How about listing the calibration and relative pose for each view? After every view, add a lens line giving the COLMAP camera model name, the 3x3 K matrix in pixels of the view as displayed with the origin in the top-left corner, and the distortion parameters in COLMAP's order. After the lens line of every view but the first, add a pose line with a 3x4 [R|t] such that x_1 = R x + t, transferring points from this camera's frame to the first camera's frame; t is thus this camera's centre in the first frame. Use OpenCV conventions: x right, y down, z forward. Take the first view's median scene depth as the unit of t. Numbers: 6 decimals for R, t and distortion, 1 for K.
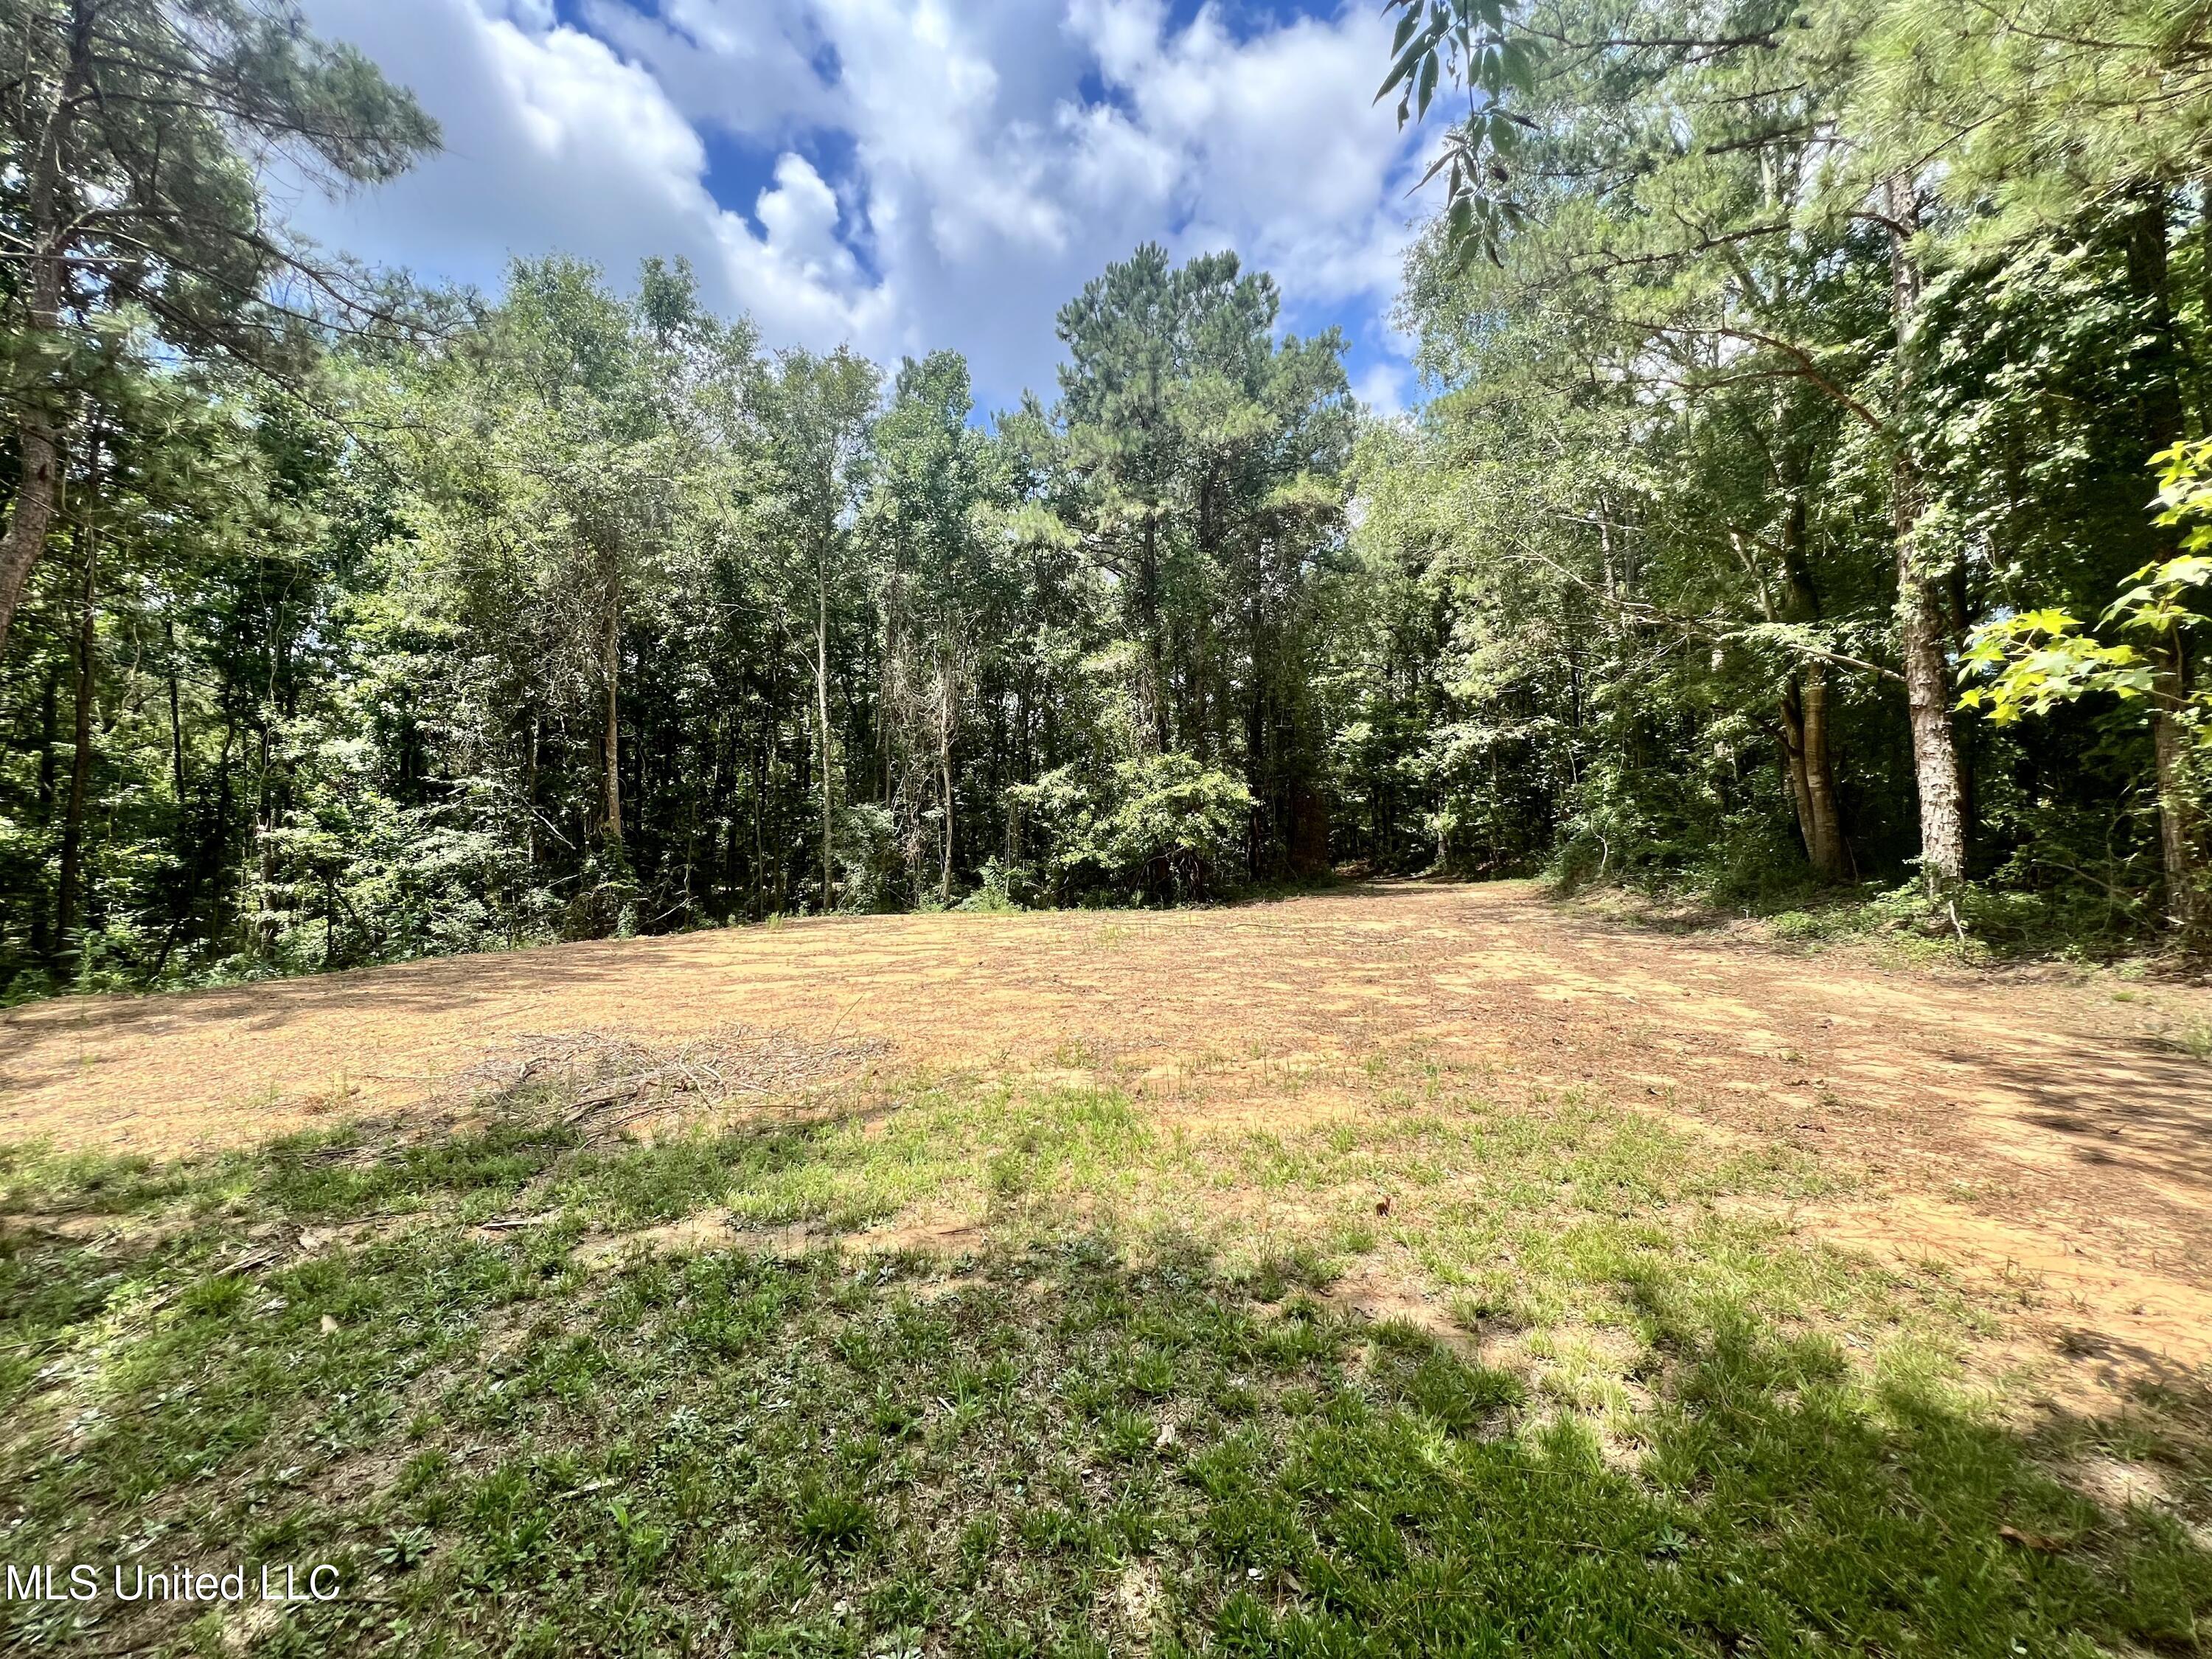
lens RADIAL K [[886.5, 0, 1106.0], [0, 886.5, 829.5], [0, 0, 1]] dist [0.001873, 0.000175]
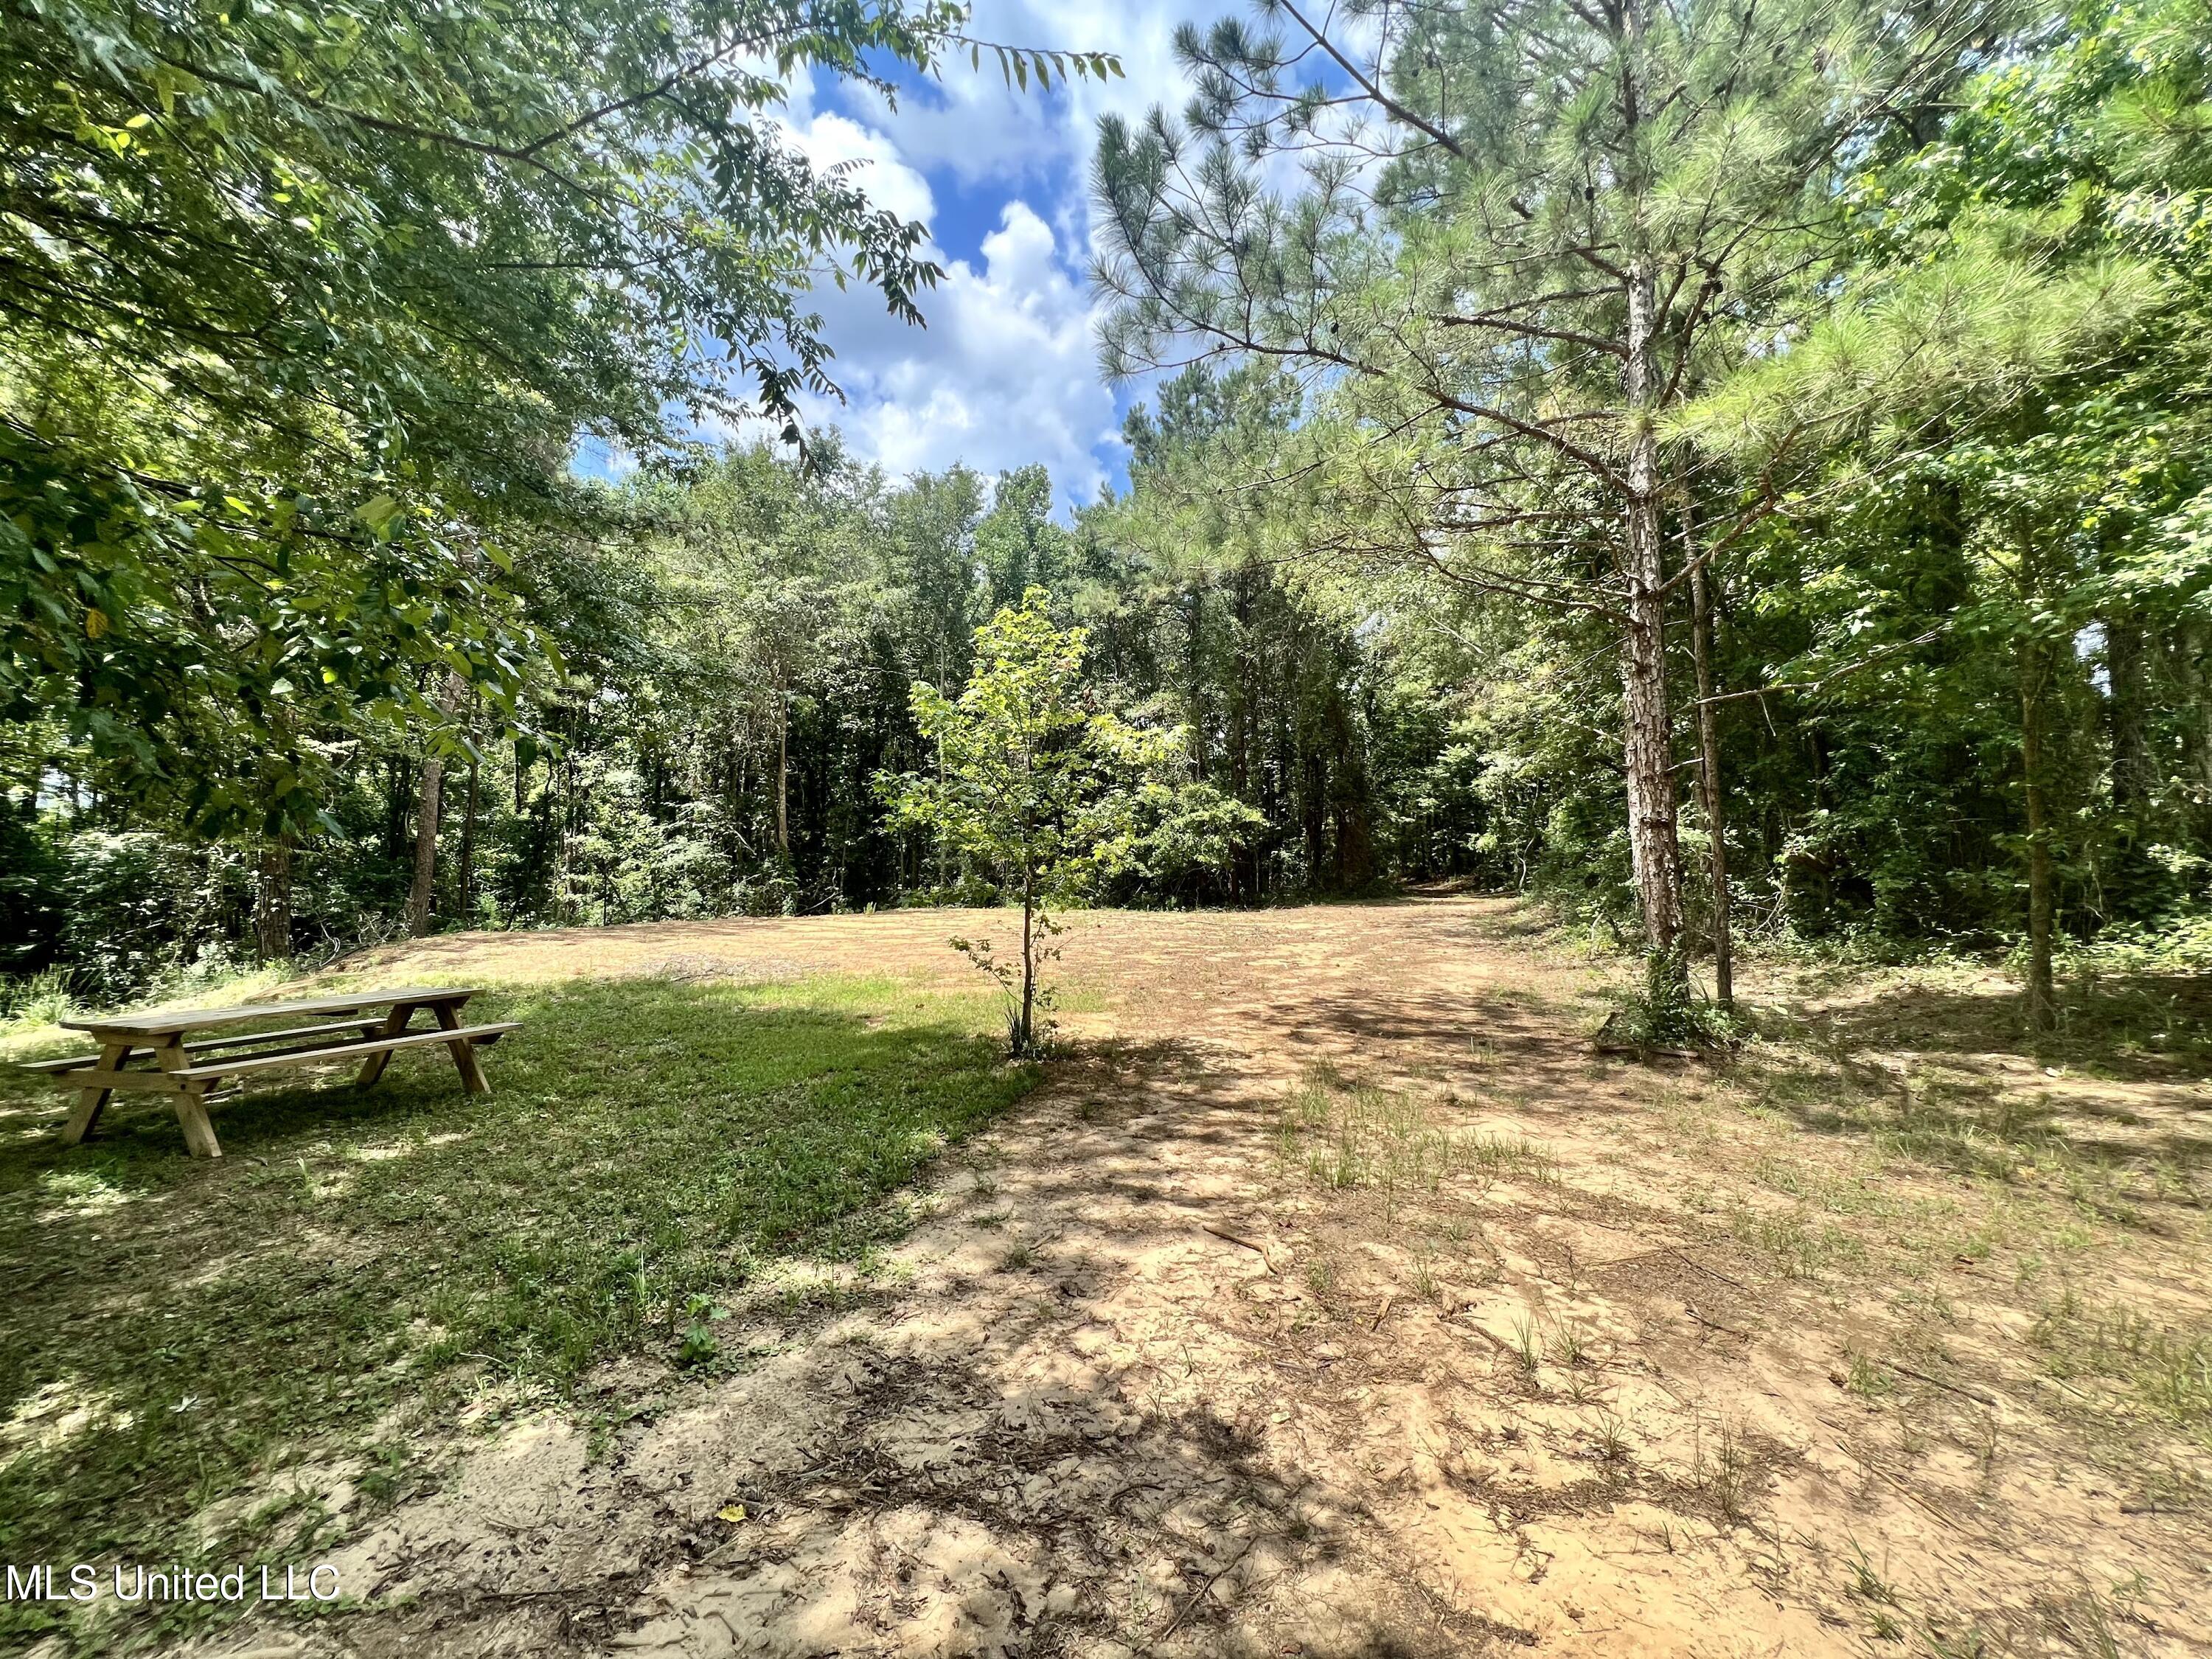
lens RADIAL K [[886.5, 0, 1106.0], [0, 886.5, 829.5], [0, 0, 1]] dist [0.001873, 0.000175]
pose [[0.976619, 0.010232, -0.214736, 0.211179], [-0.012332, 0.999888, -0.008442, -0.011265], [0.214625, 0.010892, 0.976636, -0.217429]]
